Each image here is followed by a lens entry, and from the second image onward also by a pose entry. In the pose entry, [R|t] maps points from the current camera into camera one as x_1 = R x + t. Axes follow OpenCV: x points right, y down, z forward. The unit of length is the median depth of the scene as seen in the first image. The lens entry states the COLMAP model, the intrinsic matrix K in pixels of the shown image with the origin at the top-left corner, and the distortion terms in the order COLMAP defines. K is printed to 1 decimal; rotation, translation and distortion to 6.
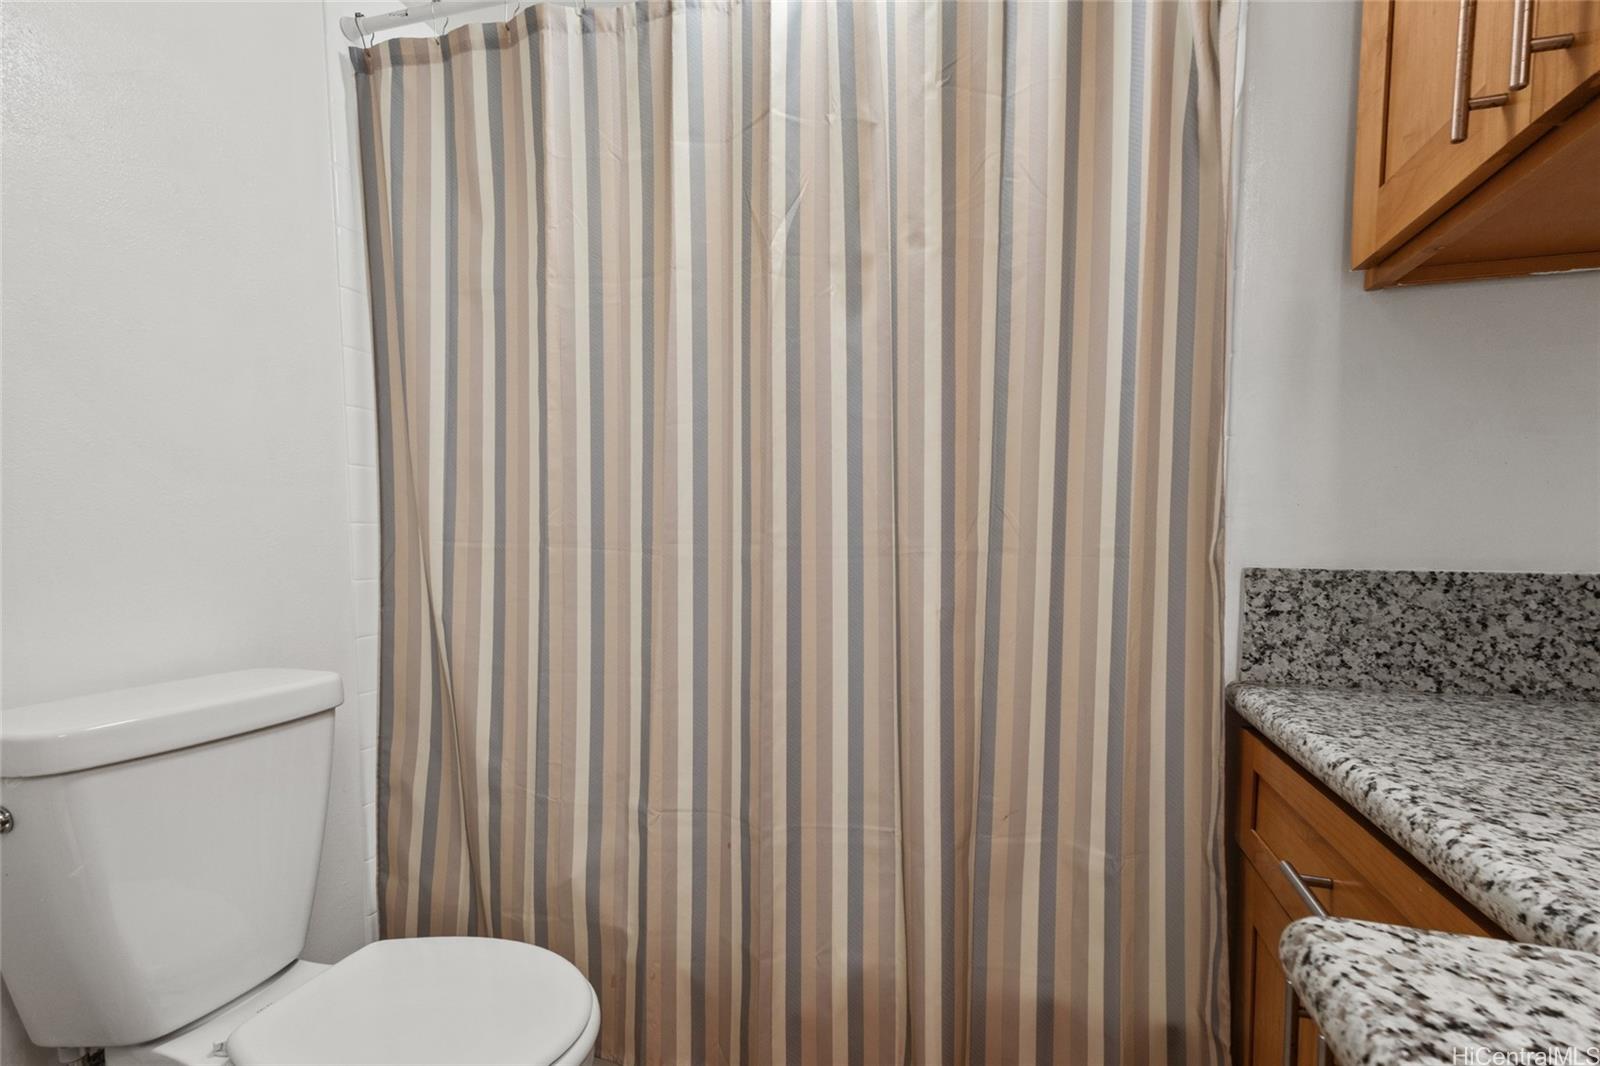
lens RADIAL K [[757.2, 0, 789.5], [0, 757.2, 570.4], [0, 0, 1]] dist [0.008769, 0.000822]
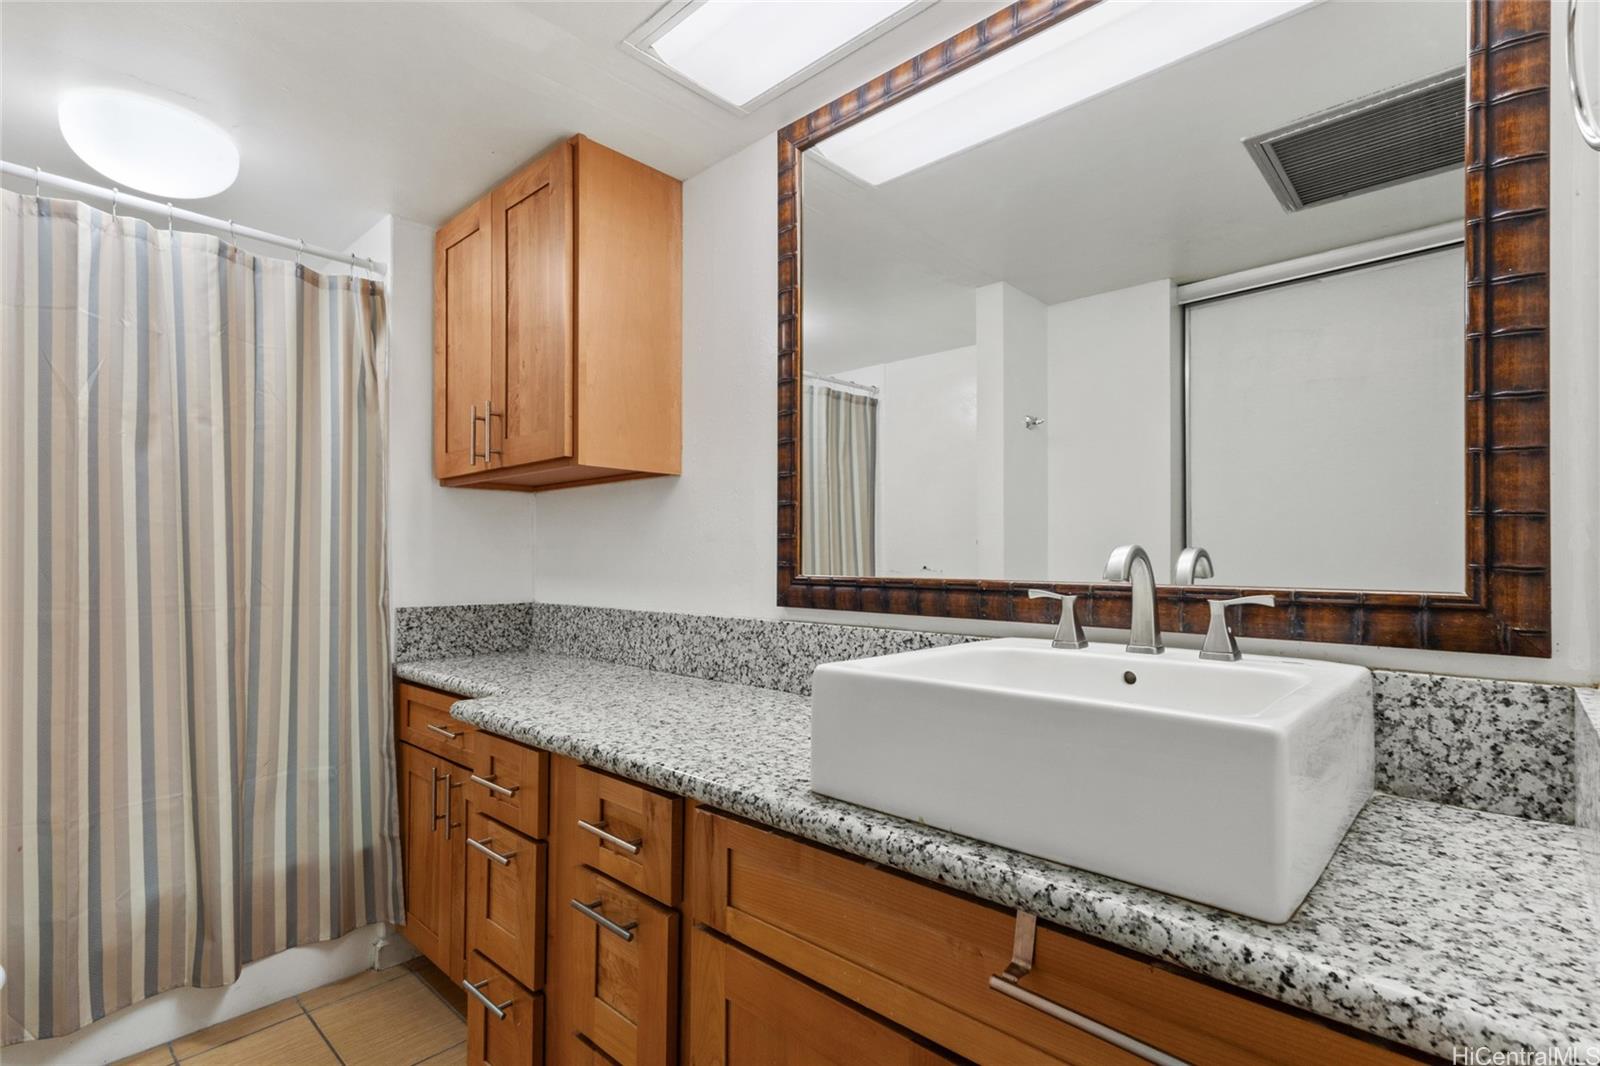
lens RADIAL K [[757.2, 0, 789.5], [0, 757.2, 570.4], [0, 0, 1]] dist [0.008769, 0.000822]
pose [[0.433267, -0.012165, 0.901184, -0.774293], [0.045422, 0.998933, -0.008353, -0.037358], [-0.900120, 0.044552, 0.433357, -0.844037]]
